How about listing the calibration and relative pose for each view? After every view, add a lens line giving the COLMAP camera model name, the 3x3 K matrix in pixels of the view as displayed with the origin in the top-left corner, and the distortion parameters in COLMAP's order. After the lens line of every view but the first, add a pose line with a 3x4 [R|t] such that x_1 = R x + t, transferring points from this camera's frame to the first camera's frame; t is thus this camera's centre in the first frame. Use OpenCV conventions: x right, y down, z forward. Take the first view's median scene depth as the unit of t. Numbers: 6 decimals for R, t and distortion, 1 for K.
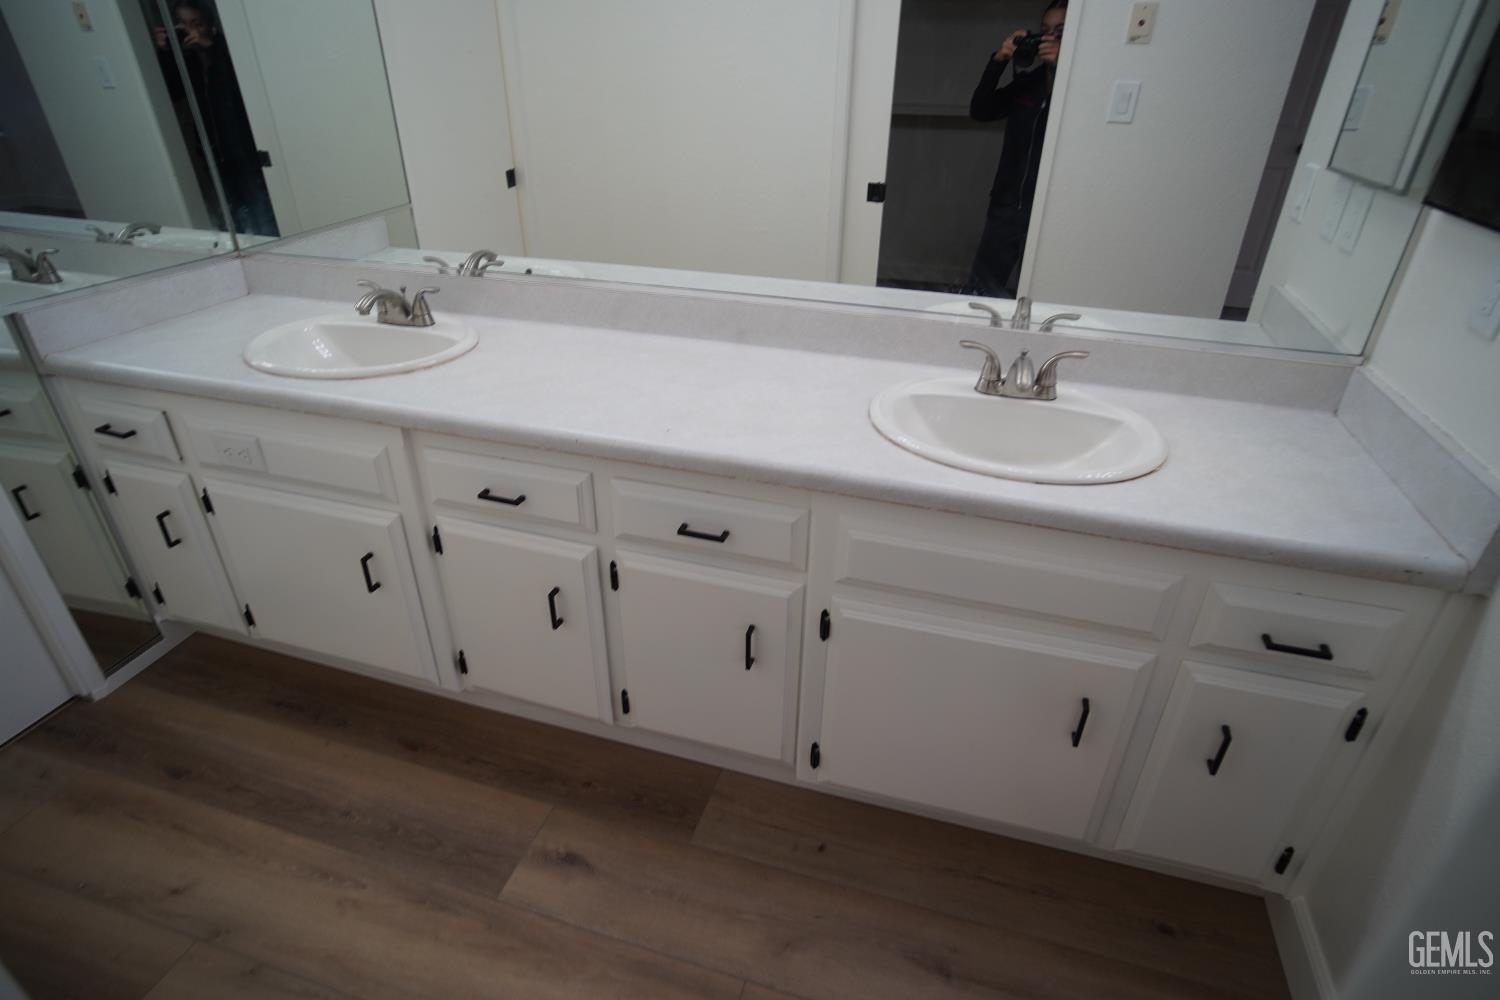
lens RADIAL K [[804.0, 0, 750.0], [0, 804.0, 500.0], [0, 0, 1]] dist [-0.057414, 0.038654]
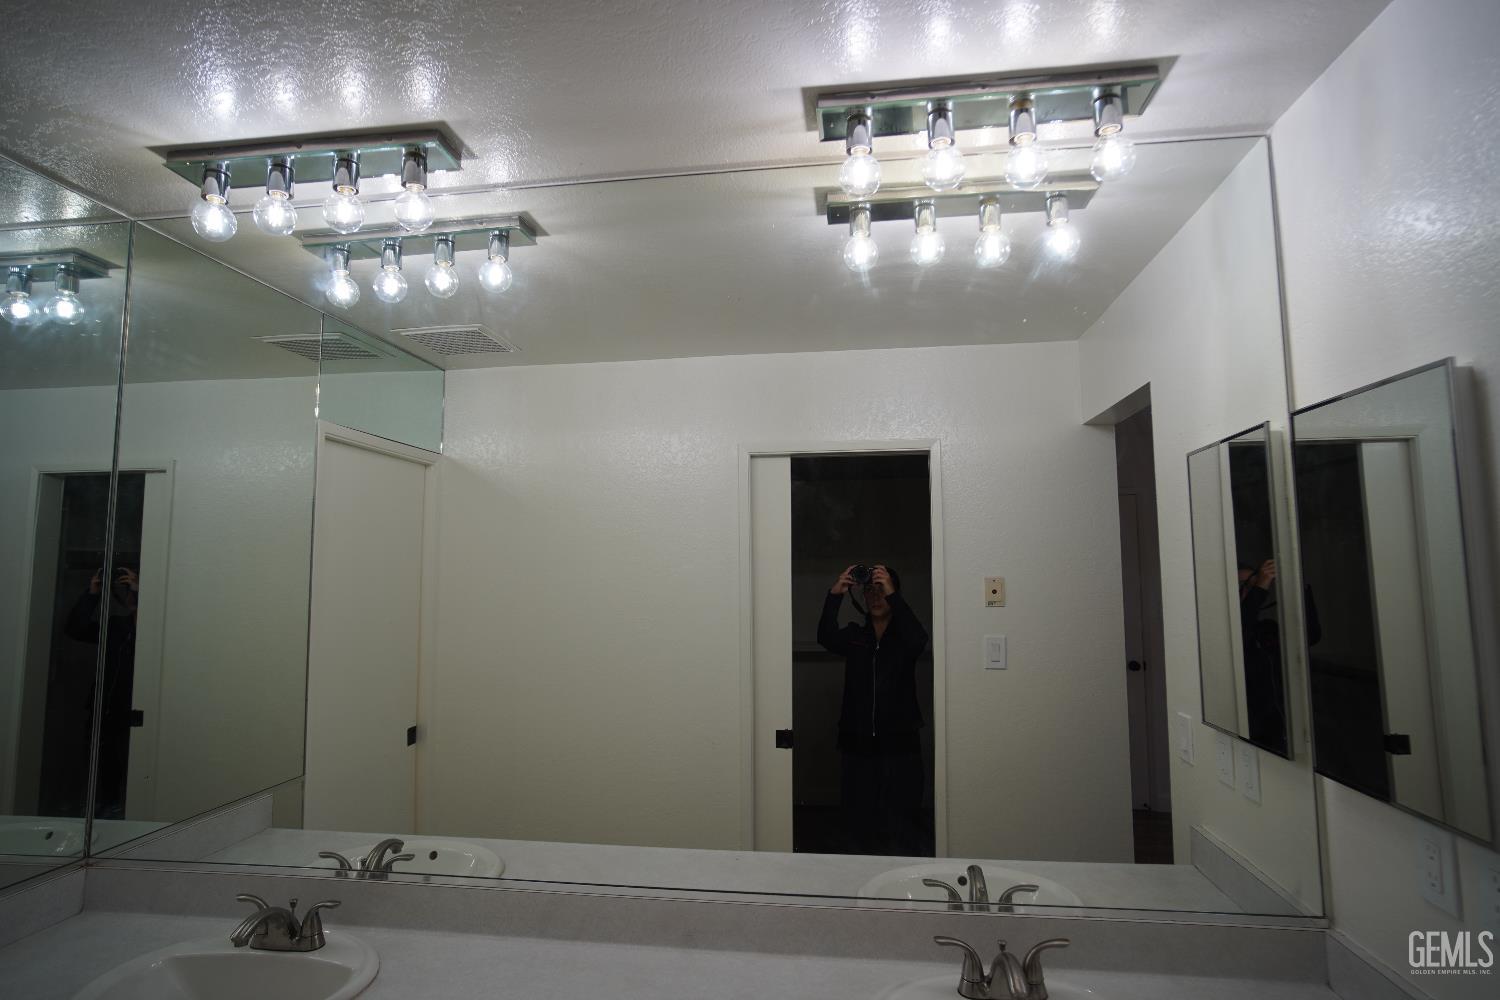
lens RADIAL K [[804.0, 0, 750.0], [0, 804.0, 500.0], [0, 0, 1]] dist [-0.057414, 0.038654]
pose [[0.987522, -0.003191, 0.157450, -0.077710], [0.092912, 0.819057, -0.566139, -0.092677], [-0.127154, 0.573704, 0.809133, -0.015704]]
